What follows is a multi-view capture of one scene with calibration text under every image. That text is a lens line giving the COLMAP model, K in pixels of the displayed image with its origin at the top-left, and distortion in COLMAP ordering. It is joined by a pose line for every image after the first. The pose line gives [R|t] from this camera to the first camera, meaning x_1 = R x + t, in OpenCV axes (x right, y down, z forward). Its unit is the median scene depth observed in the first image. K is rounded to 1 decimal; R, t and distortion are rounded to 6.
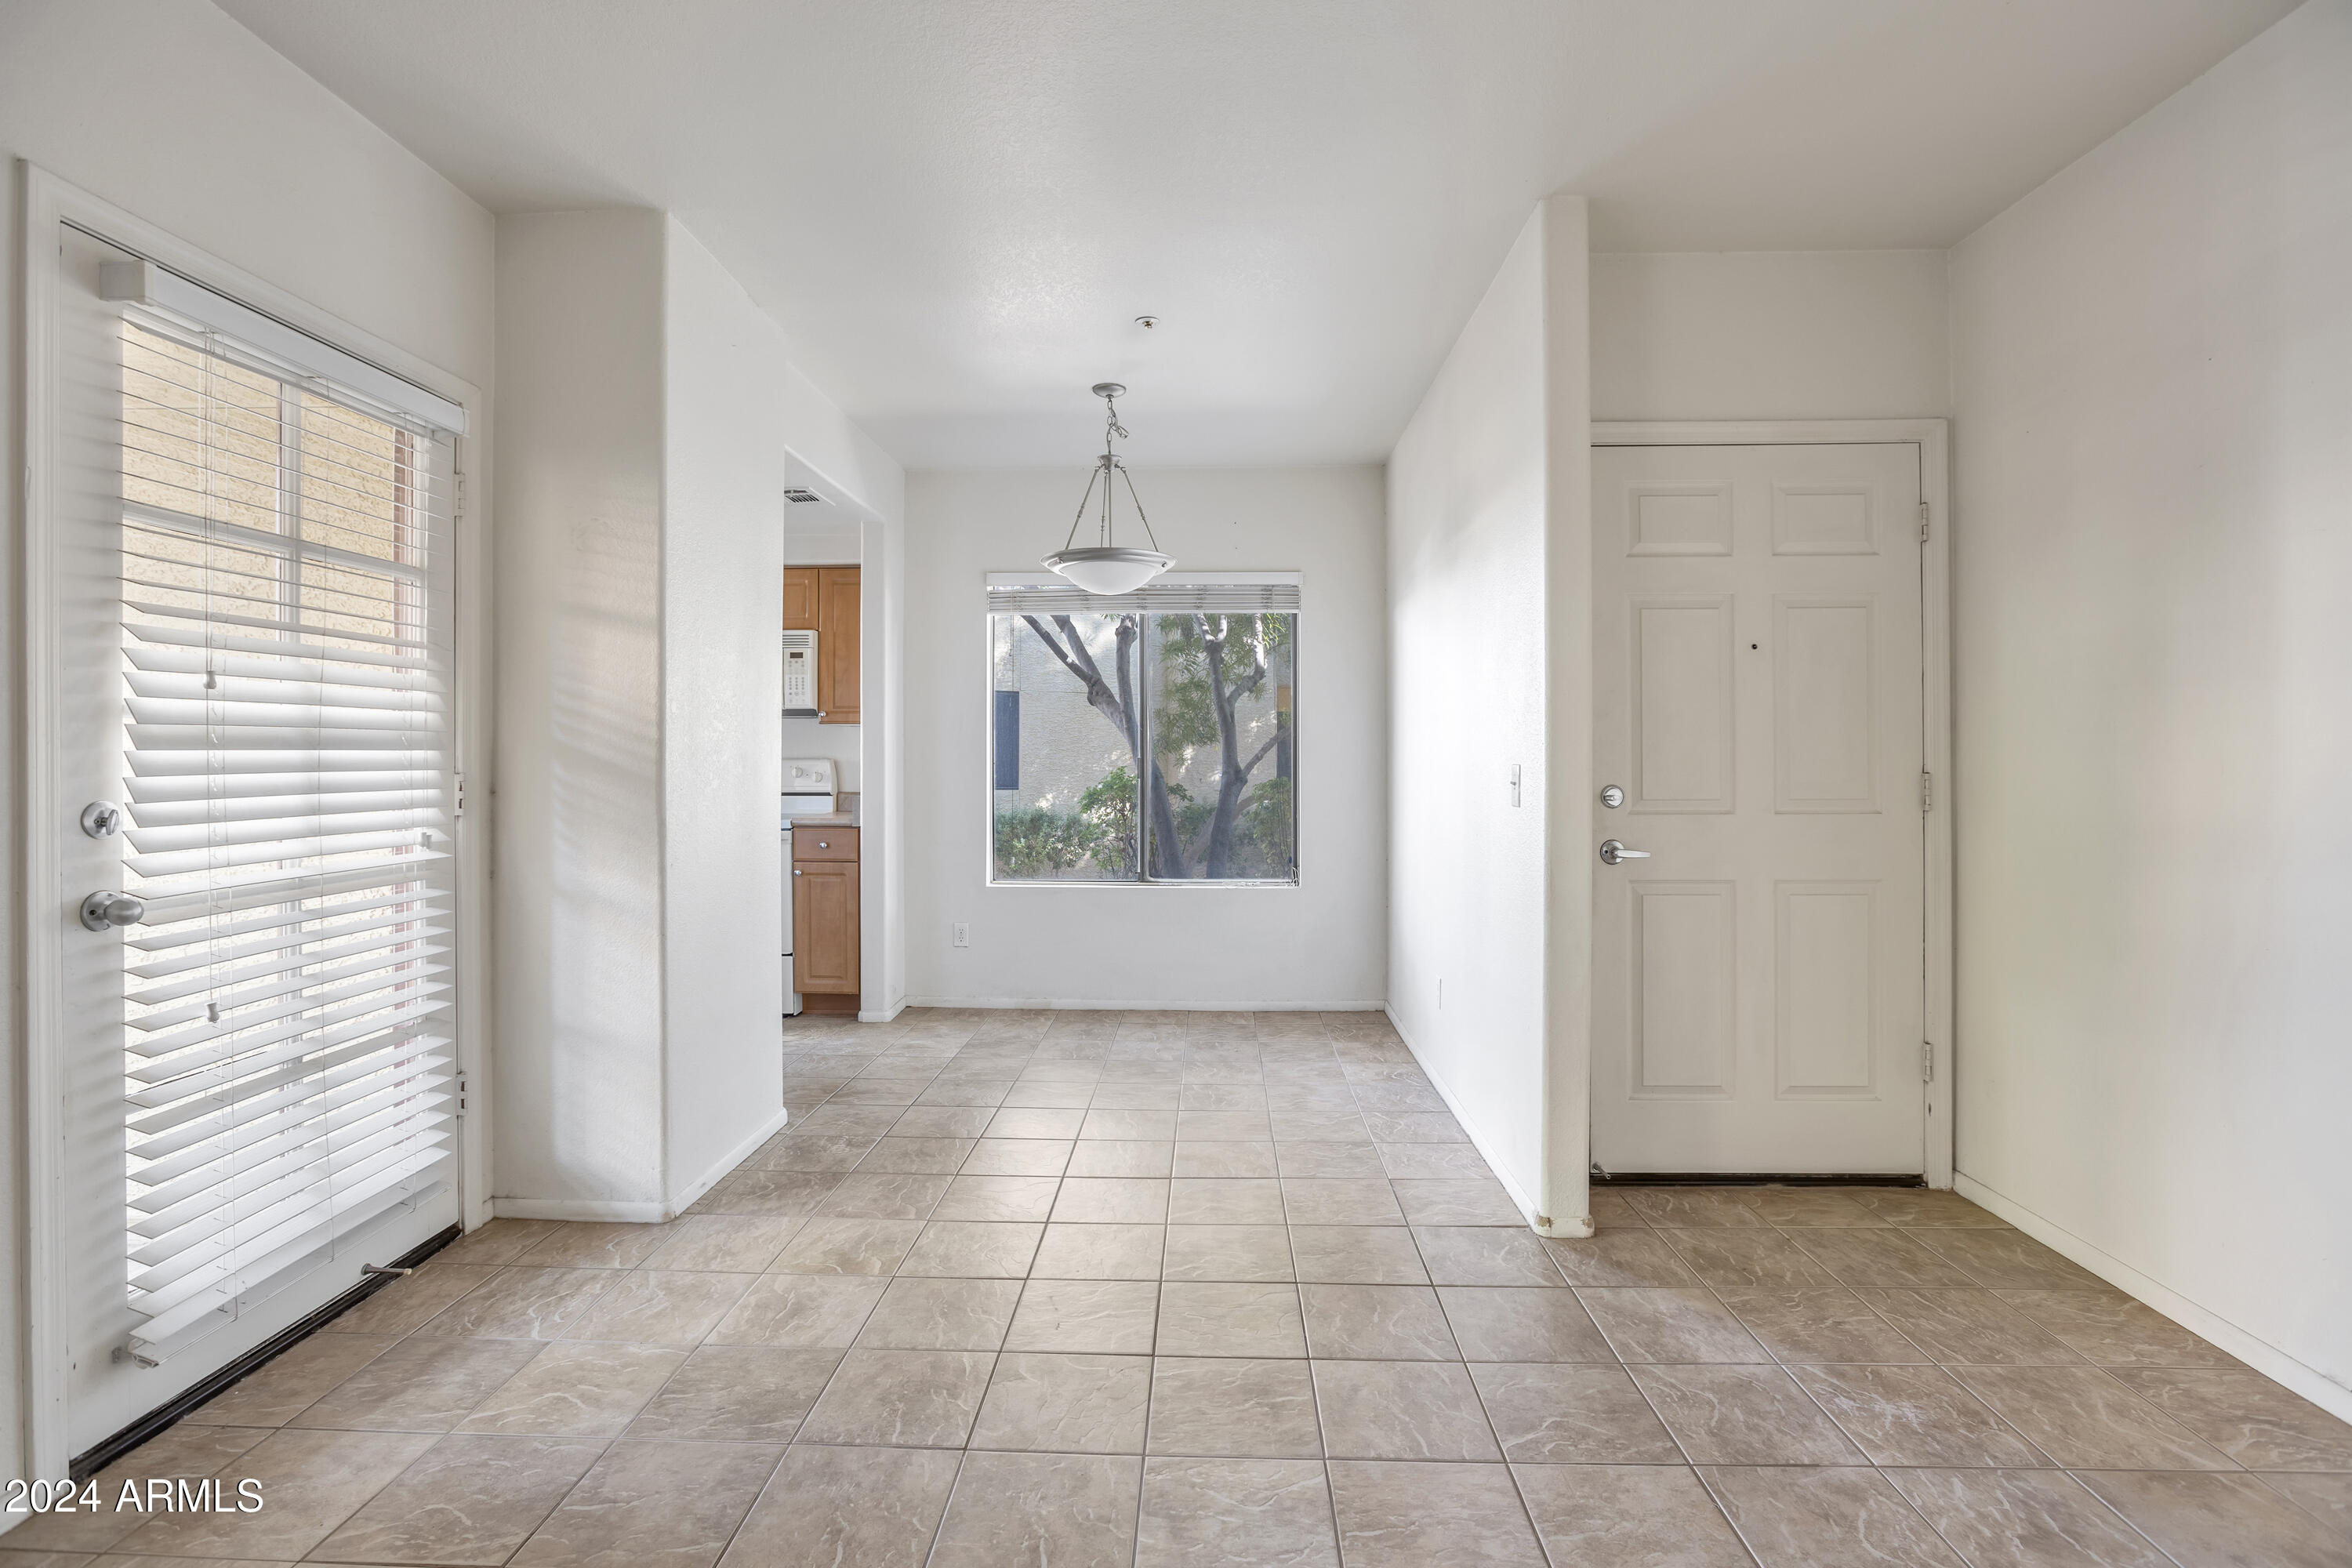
lens RADIAL K [[1085.3, 0, 1166.7], [0, 1085.3, 760.7], [0, 0, 1]] dist [-0.019210, -0.000965]
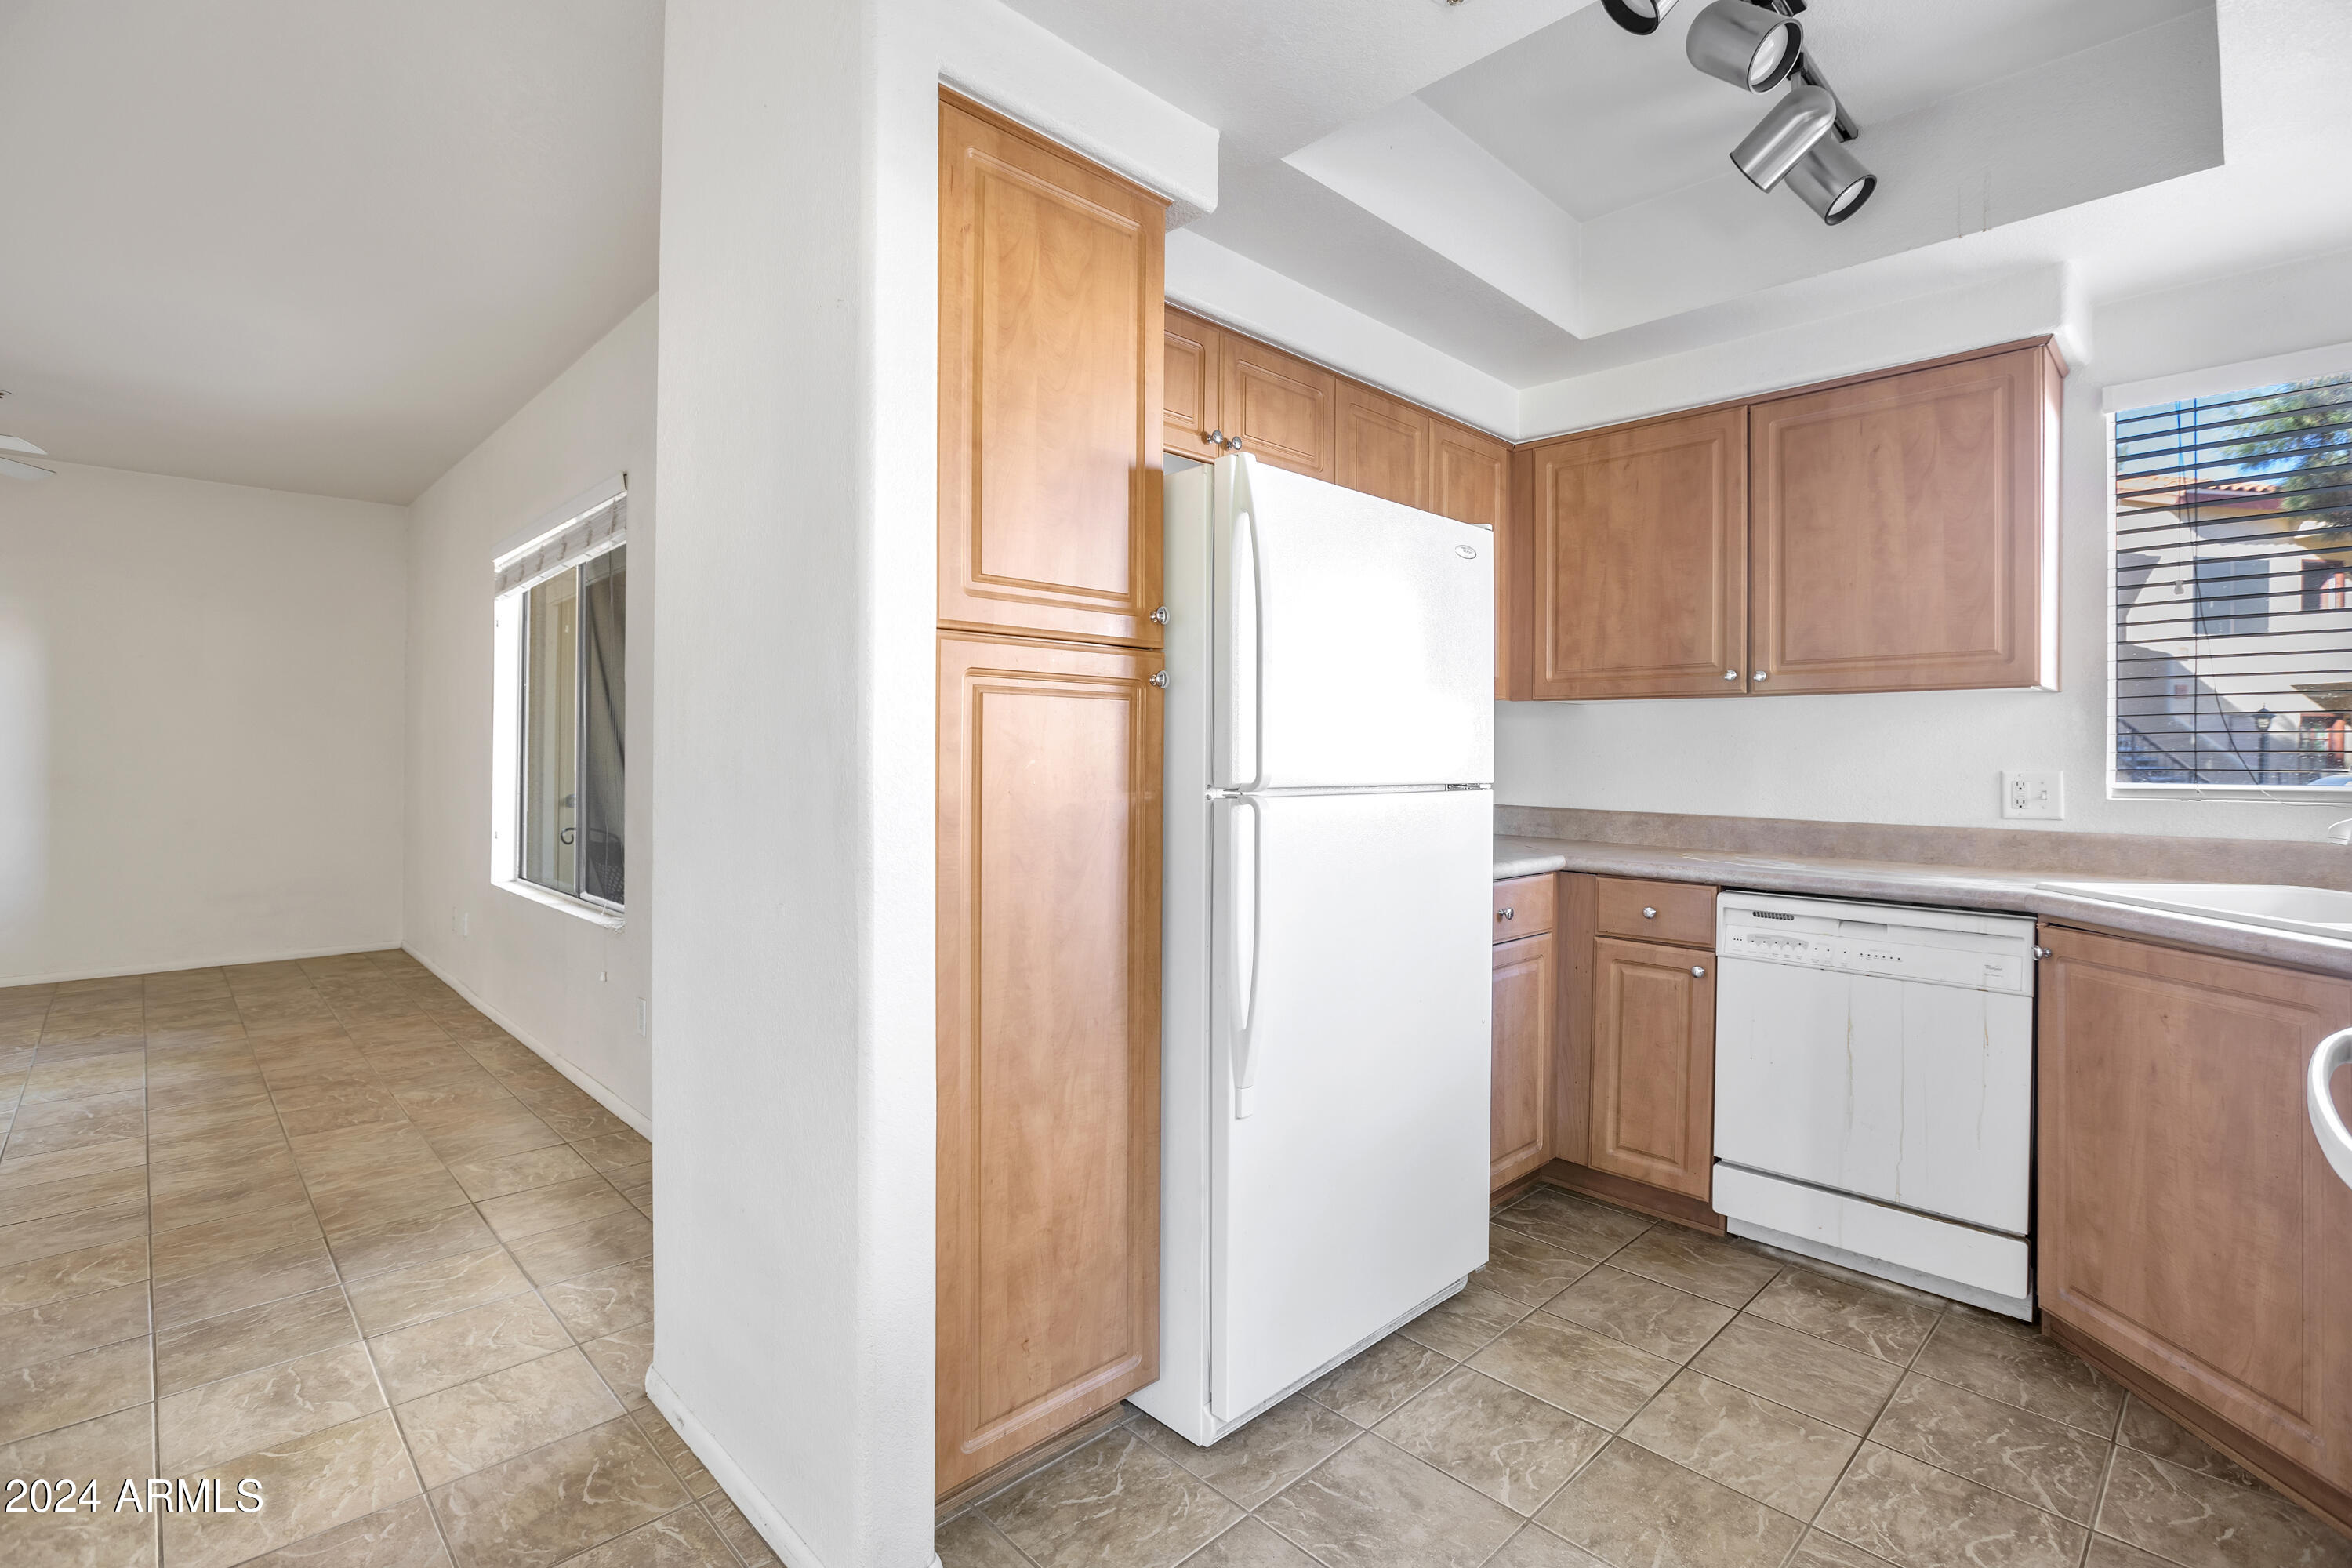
lens RADIAL K [[1085.3, 0, 1172.3], [0, 1085.3, 756.9], [0, 0, 1]] dist [-0.019210, -0.000965]
pose [[-0.687012, -0.012950, -0.726531, -0.101886], [-0.020619, 0.999786, 0.001676, 0.004479], [0.726354, 0.016131, -0.687132, 0.946011]]
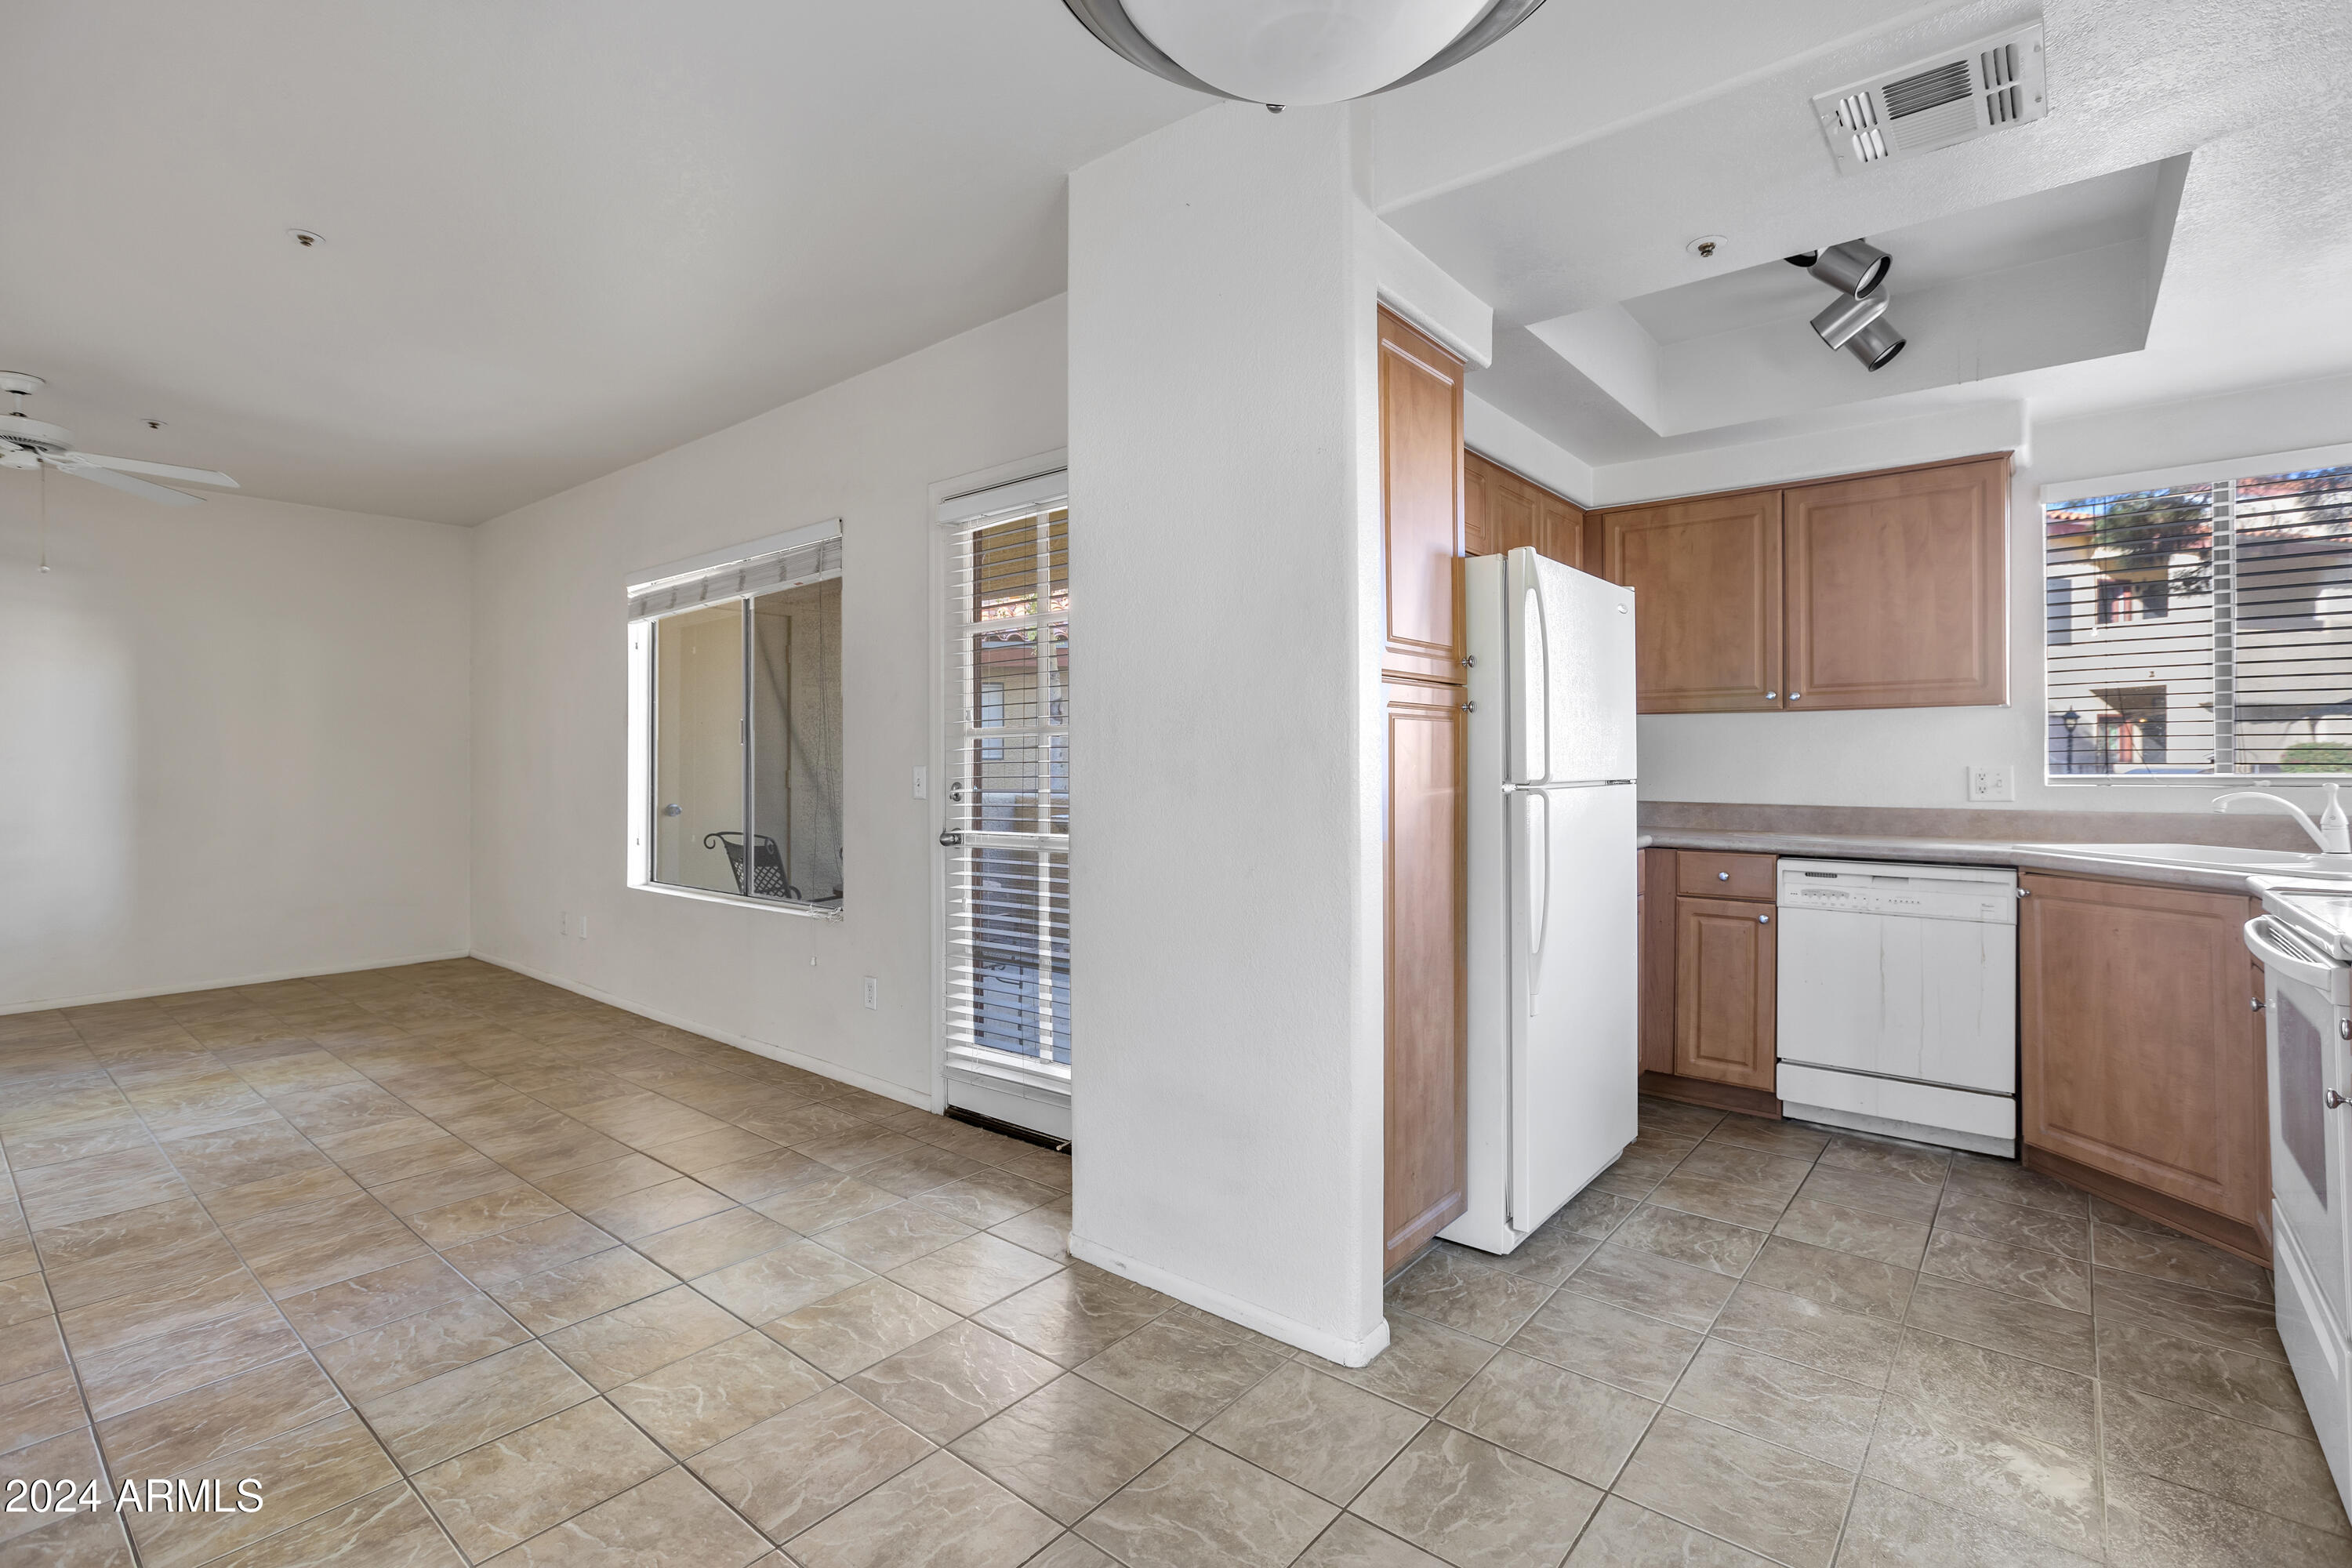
lens RADIAL K [[1085.3, 0, 1151.1], [0, 1085.3, 766.2], [0, 0, 1]] dist [-0.019210, -0.000965]
pose [[-0.611030, -0.003604, -0.791599, 0.122507], [-0.008562, 0.999961, 0.002056, 0.007192], [0.791561, 0.008034, -0.611037, 0.887213]]
